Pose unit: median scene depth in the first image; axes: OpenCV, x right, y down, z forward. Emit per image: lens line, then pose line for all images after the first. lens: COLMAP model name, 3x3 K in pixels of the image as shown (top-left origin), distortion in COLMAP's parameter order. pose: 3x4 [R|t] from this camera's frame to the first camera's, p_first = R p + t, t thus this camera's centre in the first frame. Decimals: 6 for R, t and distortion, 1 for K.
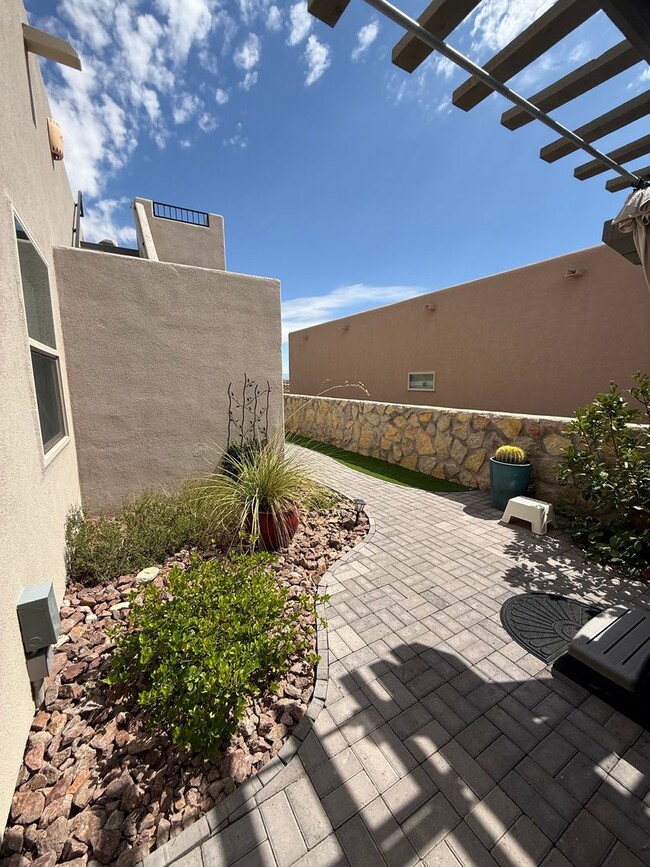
lens RADIAL K [[347.0, 0, 328.1], [0, 347.0, 431.4], [0, 0, 1]] dist [-0.001832, 0.000034]
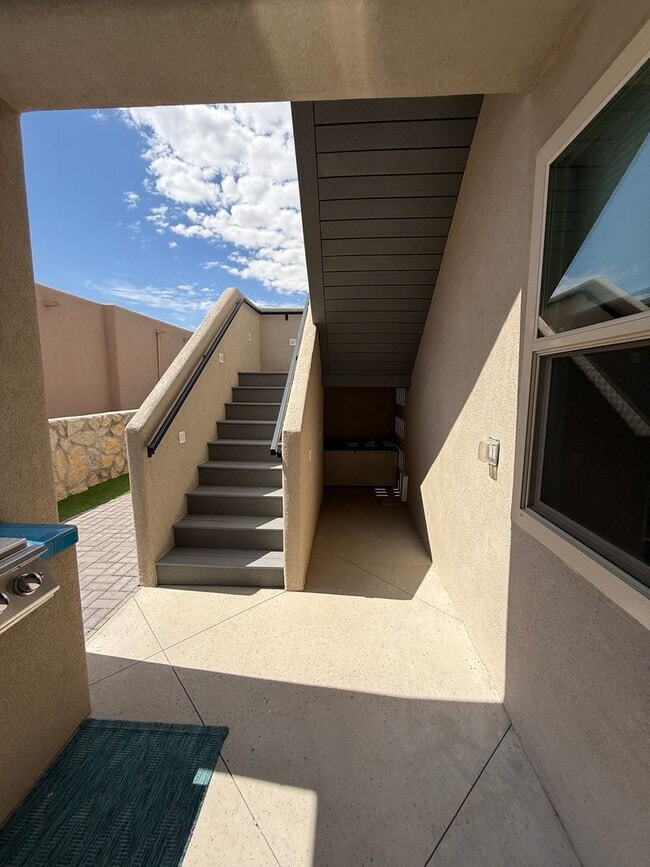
lens RADIAL K [[342.3, 0, 325.0], [0, 342.3, 433.5], [0, 0, 1]] dist [-0.002141, -0.000060]
pose [[-0.828521, -0.077793, 0.554528, -0.763426], [0.079461, 0.963947, 0.253952, -0.205473], [-0.554292, 0.254467, -0.792469, 1.370808]]
